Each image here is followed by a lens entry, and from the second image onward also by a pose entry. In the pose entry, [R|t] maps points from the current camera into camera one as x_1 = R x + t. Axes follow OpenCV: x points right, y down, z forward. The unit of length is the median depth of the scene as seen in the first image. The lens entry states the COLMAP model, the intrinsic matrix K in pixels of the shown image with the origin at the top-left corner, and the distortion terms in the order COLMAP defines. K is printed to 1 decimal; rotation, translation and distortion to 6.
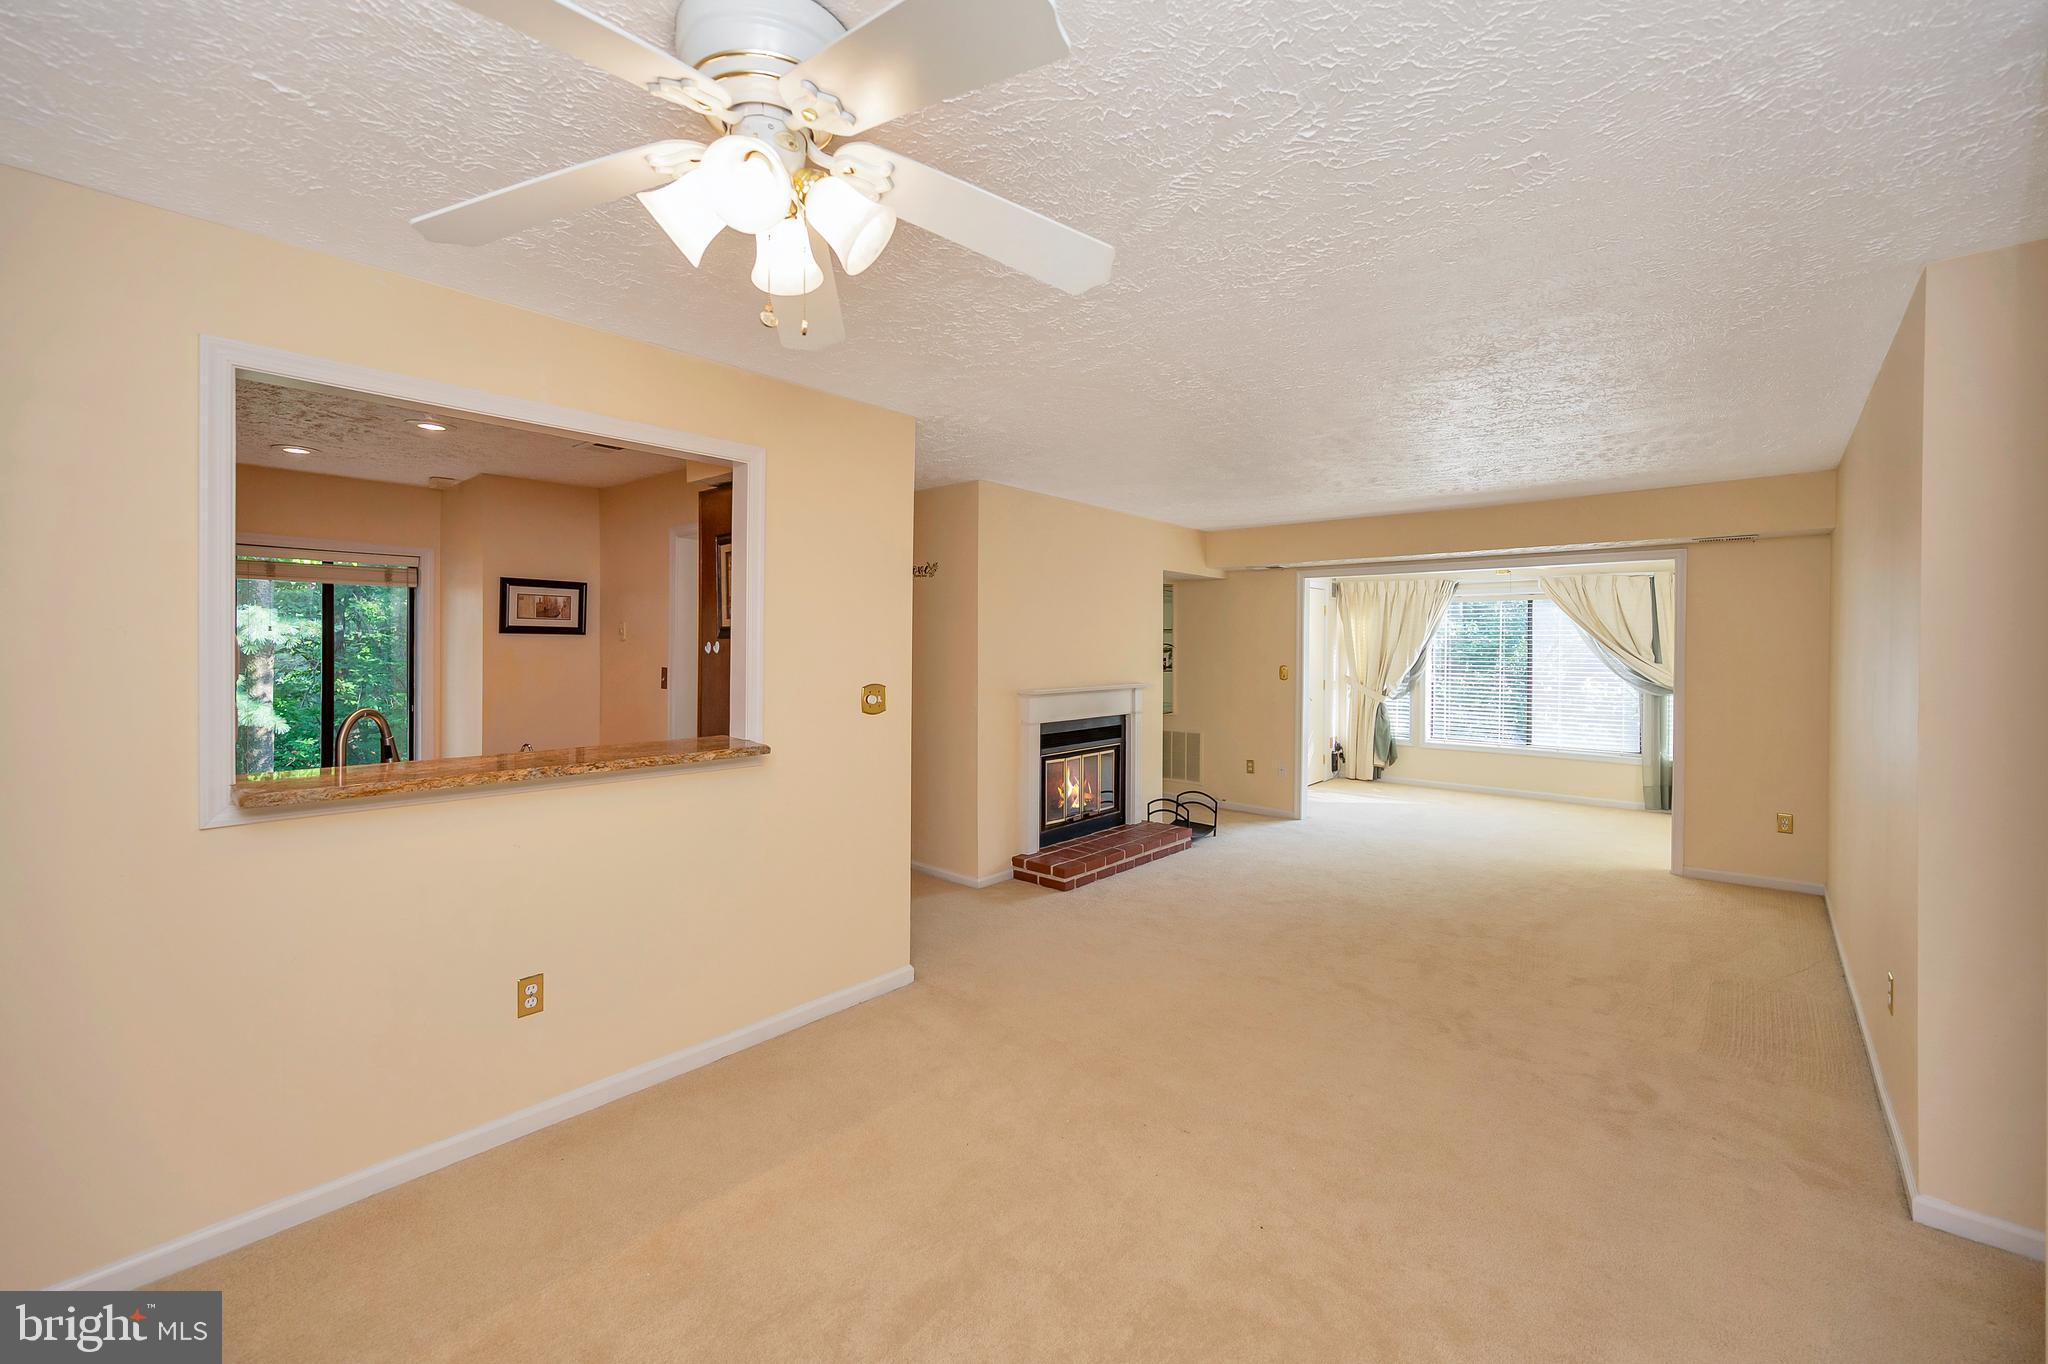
lens RADIAL K [[828.1, 0, 1023.2], [0, 828.1, 644.2], [0, 0, 1]] dist [-0.000027, -0.000081]
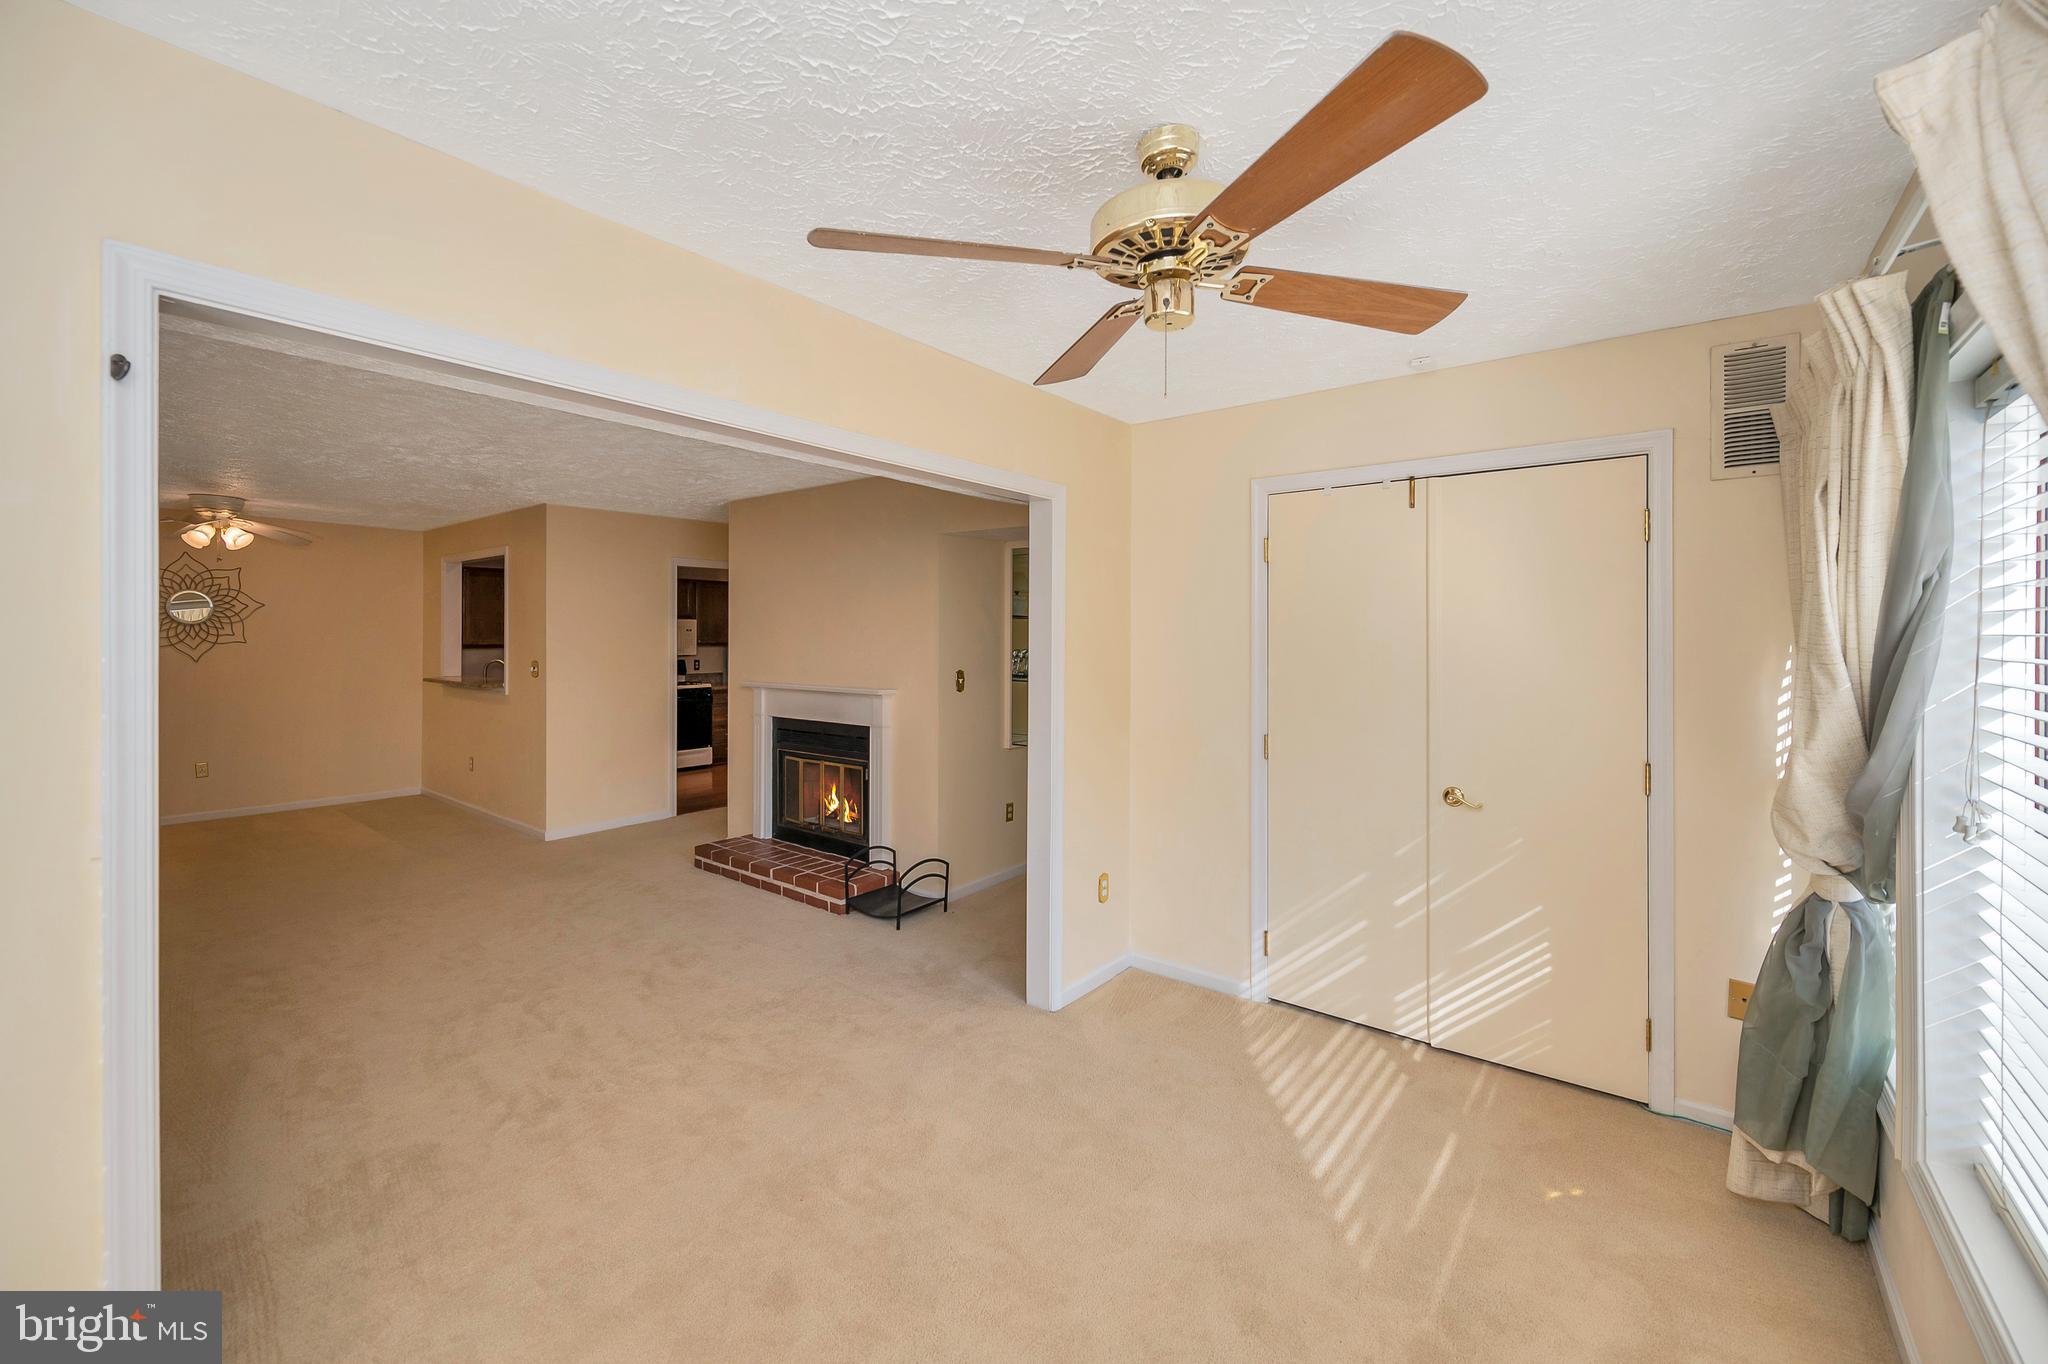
lens RADIAL K [[831.8, 0, 1036.5], [0, 831.8, 637.9], [0, 0, 1]] dist [-0.000555, -0.000682]
pose [[0.051326, -0.006614, -0.998660, 0.755587], [-0.004543, 0.999966, -0.006857, 0.003395], [0.998672, 0.004889, 0.051294, 0.904290]]
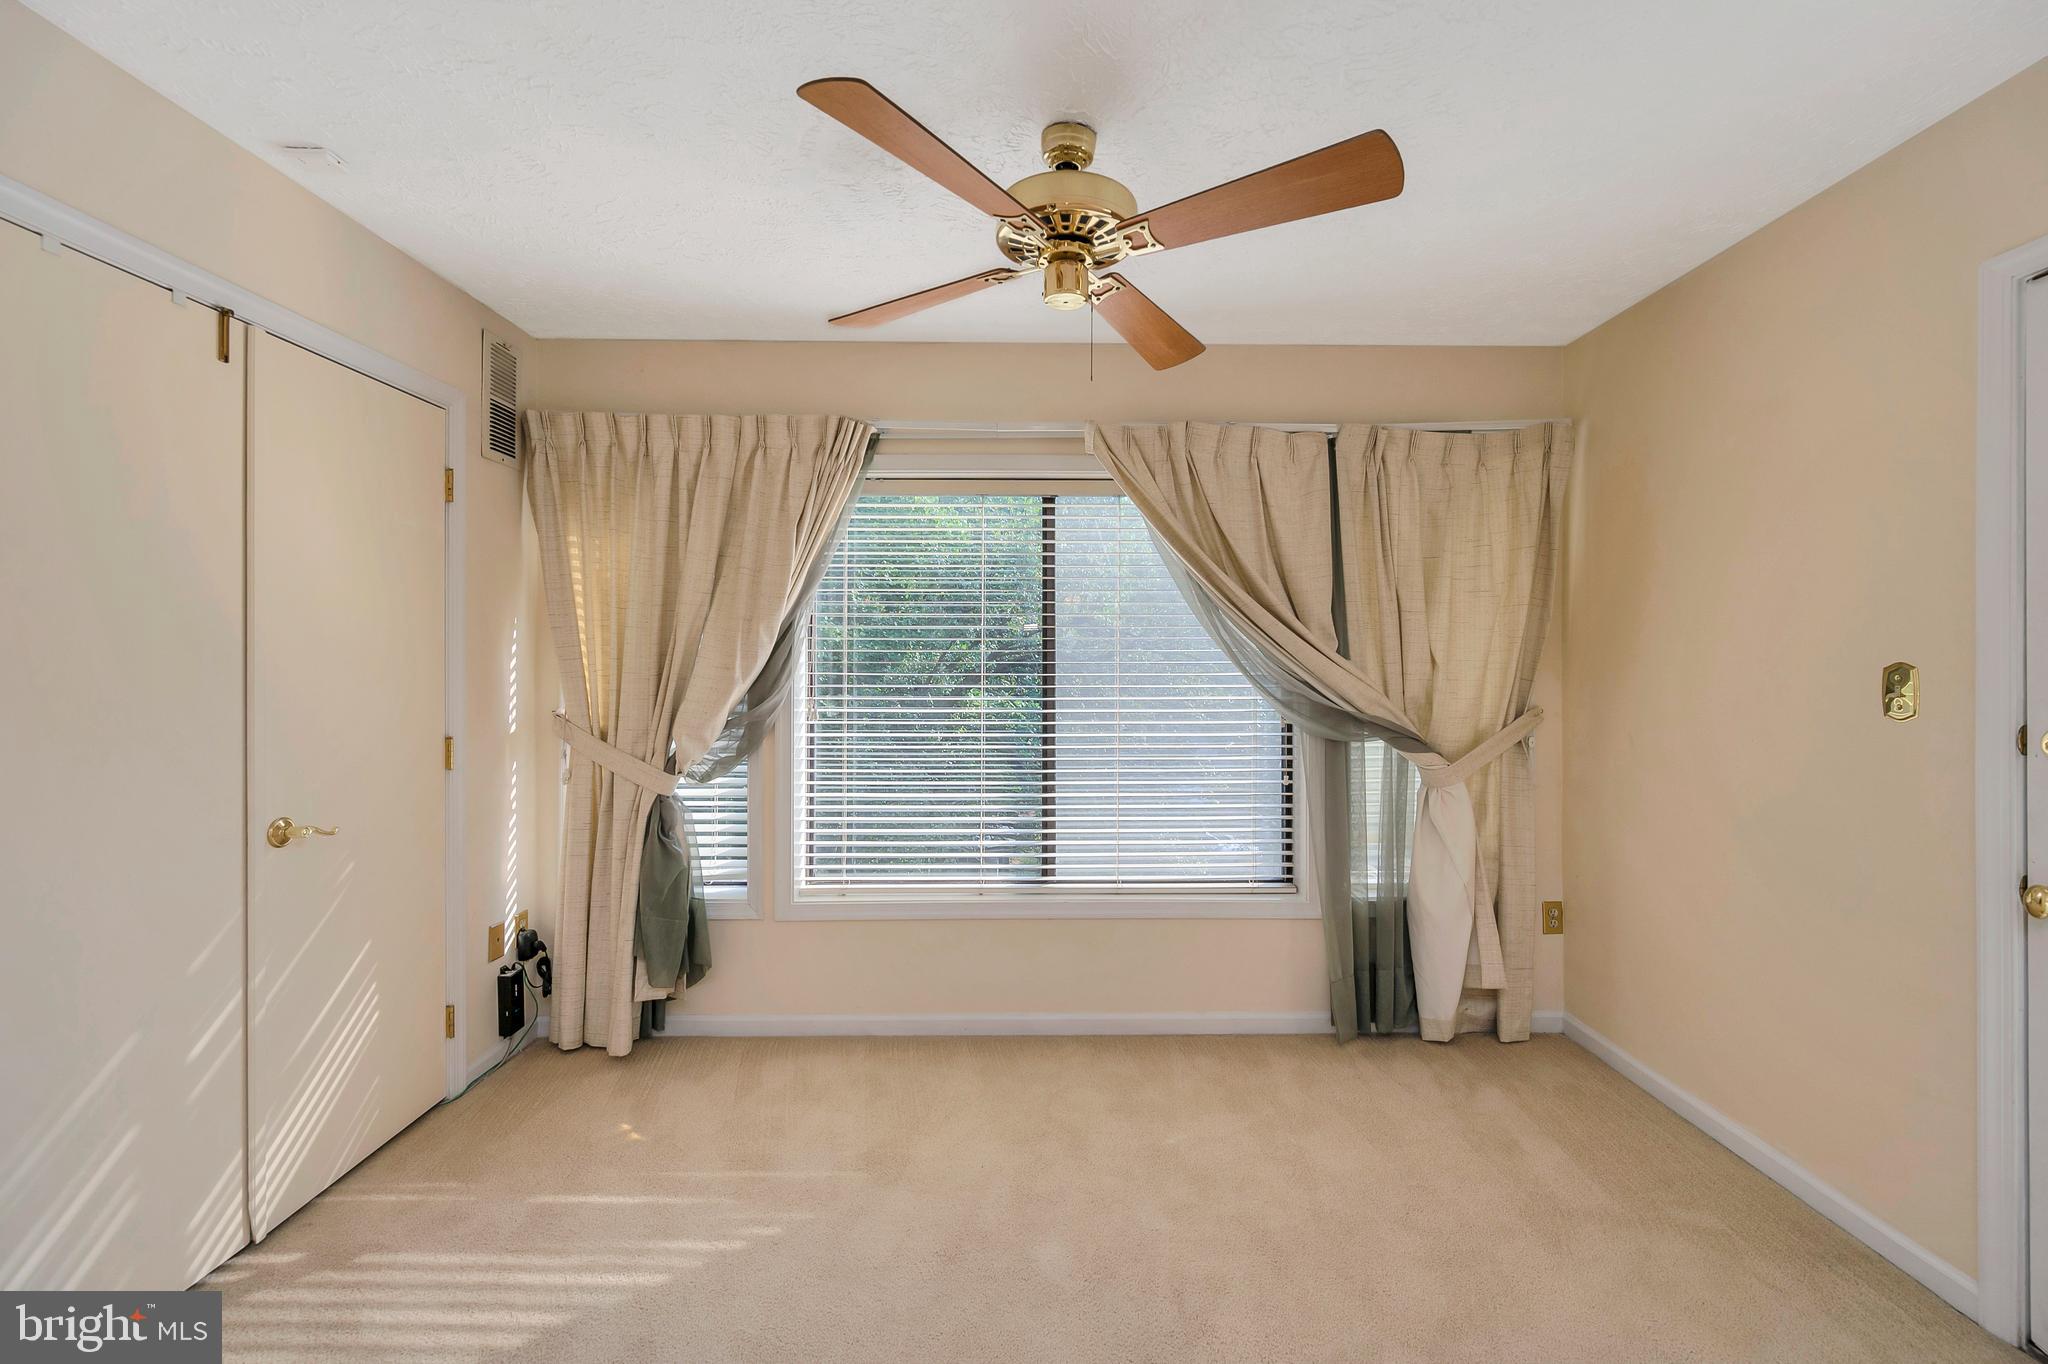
lens RADIAL K [[829.7, 0, 1045.2], [0, 829.7, 661.9], [0, 0, 1]] dist [-0.000281, -0.000186]
pose [[0.742759, -0.008281, 0.669507, 0.384726], [0.005416, 0.999965, 0.006360, 0.021339], [-0.669537, -0.001098, 0.742778, 0.777825]]
